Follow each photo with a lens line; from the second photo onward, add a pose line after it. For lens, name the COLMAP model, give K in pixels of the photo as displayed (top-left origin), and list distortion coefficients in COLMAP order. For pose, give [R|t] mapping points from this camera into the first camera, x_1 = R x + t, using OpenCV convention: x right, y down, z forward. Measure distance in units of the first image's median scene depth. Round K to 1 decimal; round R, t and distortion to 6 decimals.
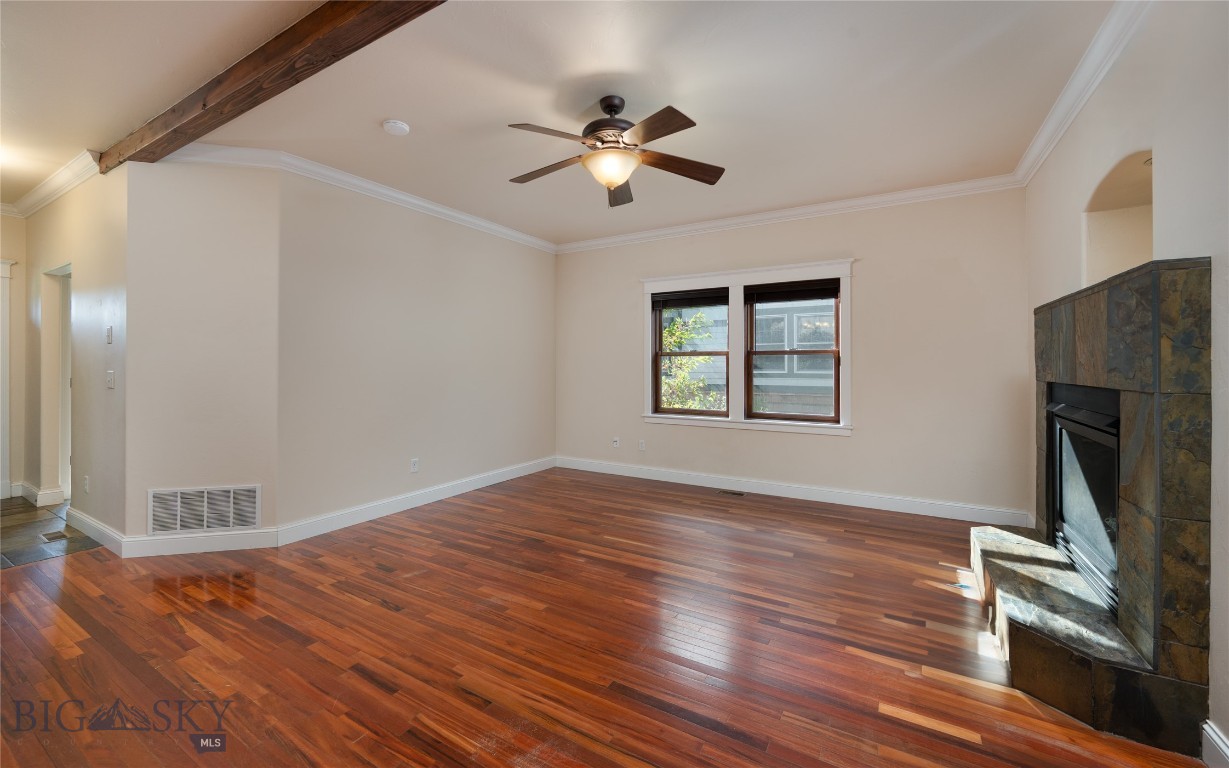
lens RADIAL K [[486.2, 0, 613.2], [0, 486.2, 360.2], [0, 0, 1]] dist [-0.000398, -0.000077]
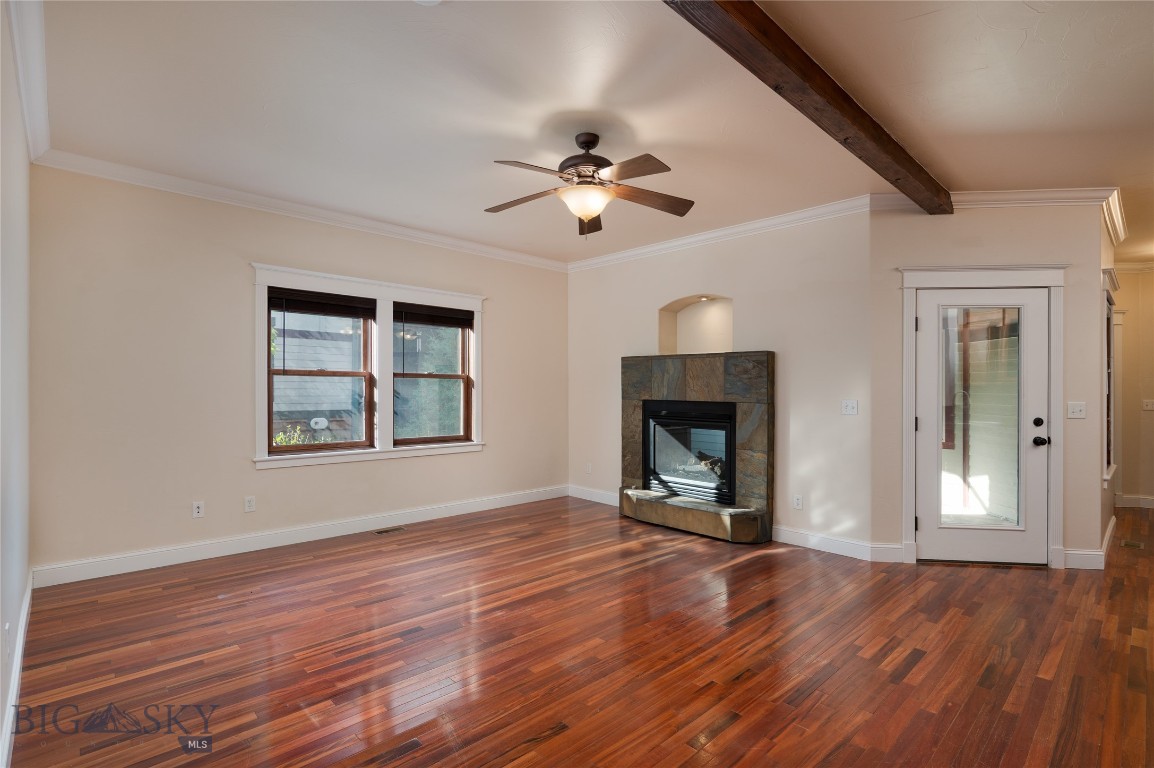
lens RADIAL K [[546.4, 0, 577.0], [0, 546.4, 384.0], [0, 0, 1]] dist [-0.002114, -0.000214]
pose [[0.271467, 0.013284, 0.962356, -1.038744], [-0.017800, 0.999803, -0.008780, 0.008826], [-0.962283, -0.014746, 0.271650, 0.650202]]
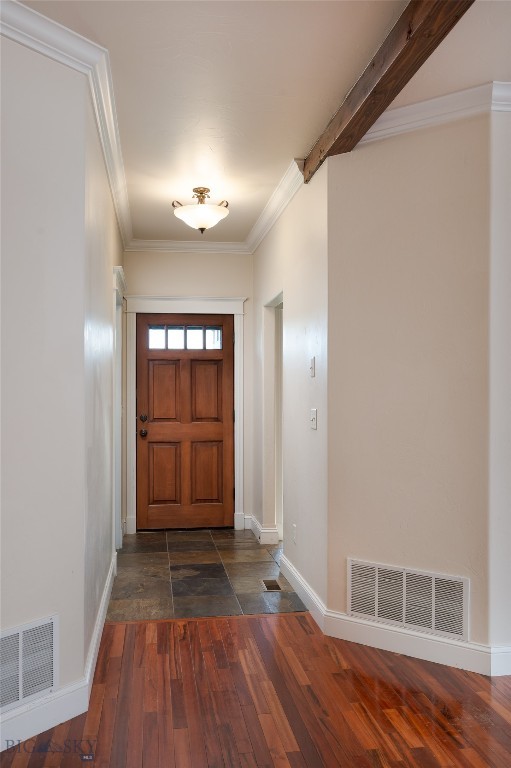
lens RADIAL K [[663.4, 0, 255.5], [0, 663.4, 384.0], [0, 0, 1]] dist [-0.004659, -0.002880]
pose [[0.634701, -0.007849, -0.772718, -0.191961], [0.002857, 0.999965, -0.007810, -0.012135], [0.772753, 0.002749, 0.634701, 0.175293]]
